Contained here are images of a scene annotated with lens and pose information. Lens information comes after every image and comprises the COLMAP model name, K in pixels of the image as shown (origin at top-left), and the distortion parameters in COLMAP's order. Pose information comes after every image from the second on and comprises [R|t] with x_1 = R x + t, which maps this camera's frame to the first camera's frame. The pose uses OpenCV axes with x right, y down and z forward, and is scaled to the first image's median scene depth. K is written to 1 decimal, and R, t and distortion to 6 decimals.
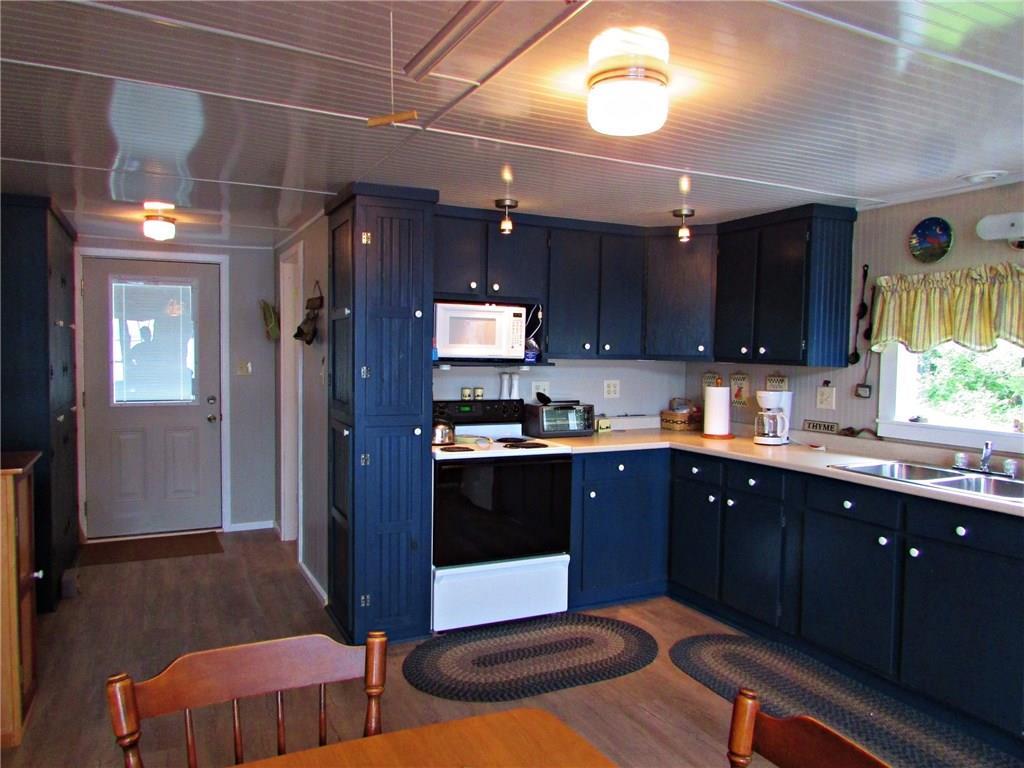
lens RADIAL K [[731.6, 0, 518.1], [0, 731.6, 384.9], [0, 0, 1]] dist [-0.031118, 0.021945]
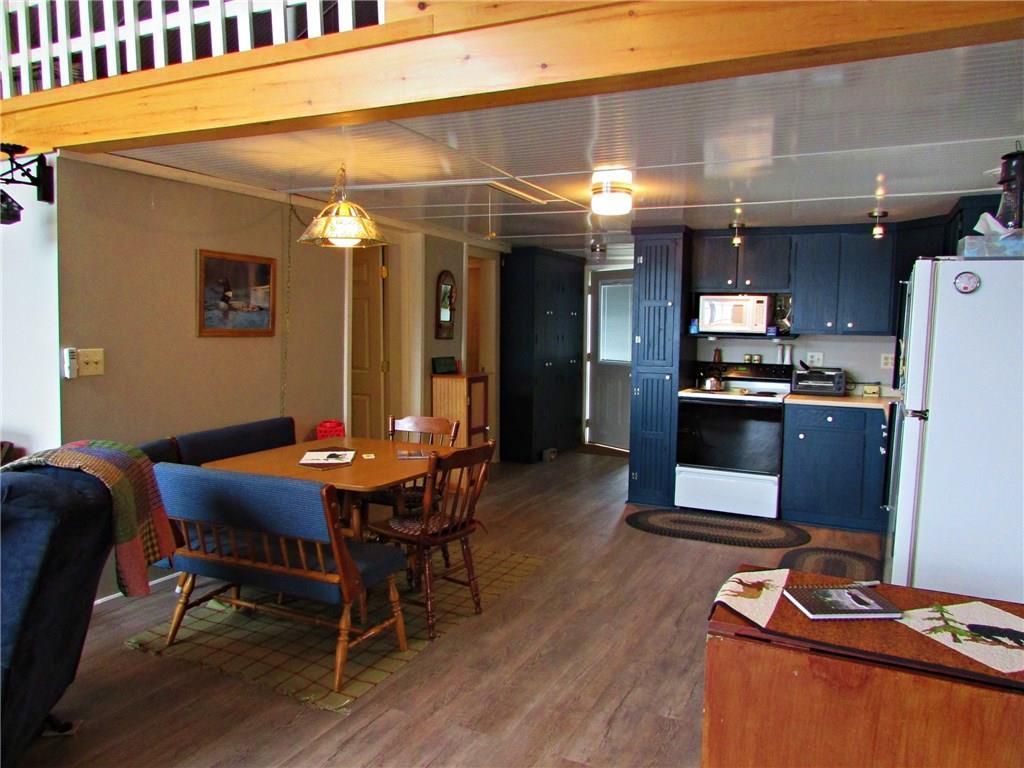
lens RADIAL K [[731.6, 0, 490.2], [0, 731.6, 381.7], [0, 0, 1]] dist [-0.031118, 0.021945]
pose [[0.585510, 0.060586, -0.808398, 0.820530], [-0.041990, 0.998131, 0.044393, 0.016382], [0.809577, 0.007952, 0.586960, -0.229105]]
